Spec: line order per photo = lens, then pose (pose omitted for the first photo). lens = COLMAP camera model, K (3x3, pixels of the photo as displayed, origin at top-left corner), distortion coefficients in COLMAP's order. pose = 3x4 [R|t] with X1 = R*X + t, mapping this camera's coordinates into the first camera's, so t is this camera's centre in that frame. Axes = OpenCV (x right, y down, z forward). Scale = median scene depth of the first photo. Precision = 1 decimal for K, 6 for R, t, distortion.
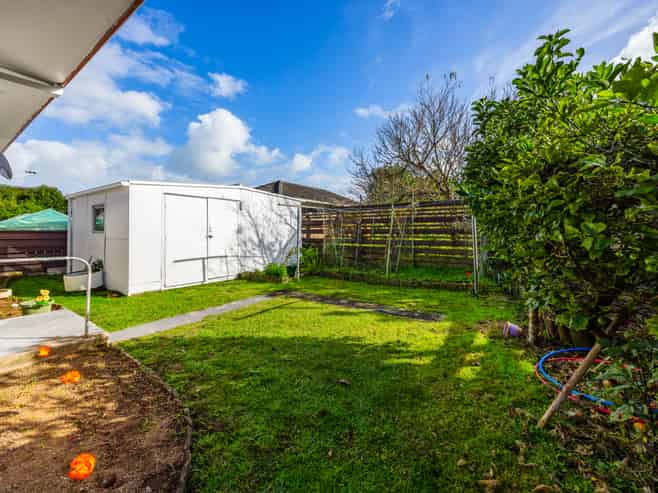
lens RADIAL K [[291.9, 0, 325.6], [0, 291.9, 242.1], [0, 0, 1]] dist [-0.043685, -0.000002]
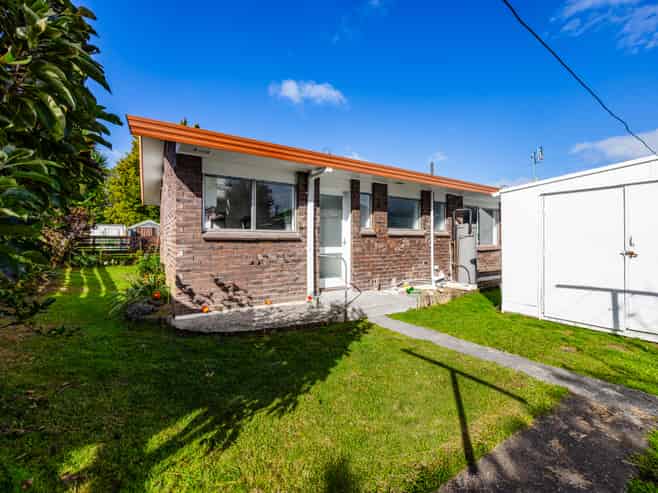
lens RADIAL K [[291.9, 0, 325.6], [0, 291.9, 242.1], [0, 0, 1]] dist [-0.043685, -0.000002]
pose [[-0.427375, 0.002722, -0.904071, 0.366657], [-0.042056, 0.998853, 0.022888, -0.032655], [0.903096, 0.047803, -0.426770, 0.771816]]
